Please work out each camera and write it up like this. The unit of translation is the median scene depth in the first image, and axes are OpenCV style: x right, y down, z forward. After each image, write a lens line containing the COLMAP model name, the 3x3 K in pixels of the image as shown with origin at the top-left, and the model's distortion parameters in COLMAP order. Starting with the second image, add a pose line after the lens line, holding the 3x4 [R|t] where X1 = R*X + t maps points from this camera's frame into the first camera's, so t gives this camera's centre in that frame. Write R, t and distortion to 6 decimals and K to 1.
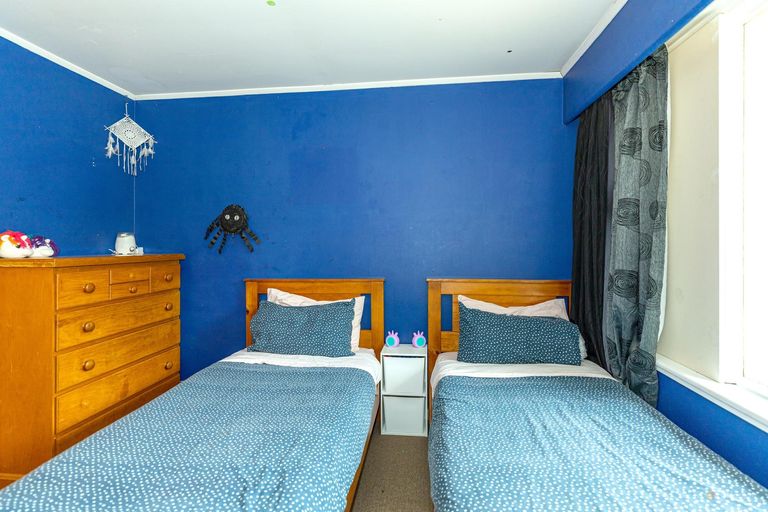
lens RADIAL K [[376.6, 0, 381.8], [0, 376.6, 248.5], [0, 0, 1]] dist [-0.001894, -0.000043]
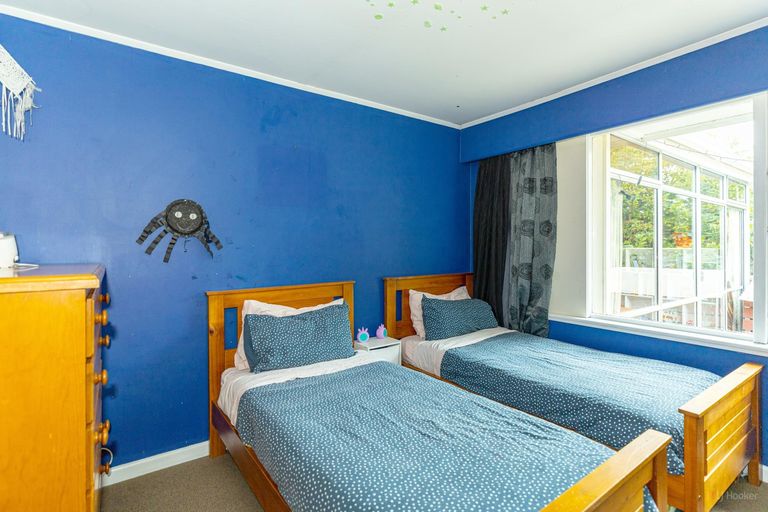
lens RADIAL K [[376.6, 0, 381.2], [0, 376.6, 254.7], [0, 0, 1]] dist [-0.001894, -0.000043]
pose [[0.733242, -0.015311, 0.679795, -0.713185], [0.014684, 0.999870, 0.006681, 0.000038], [-0.679809, 0.005083, 0.733371, 0.167659]]
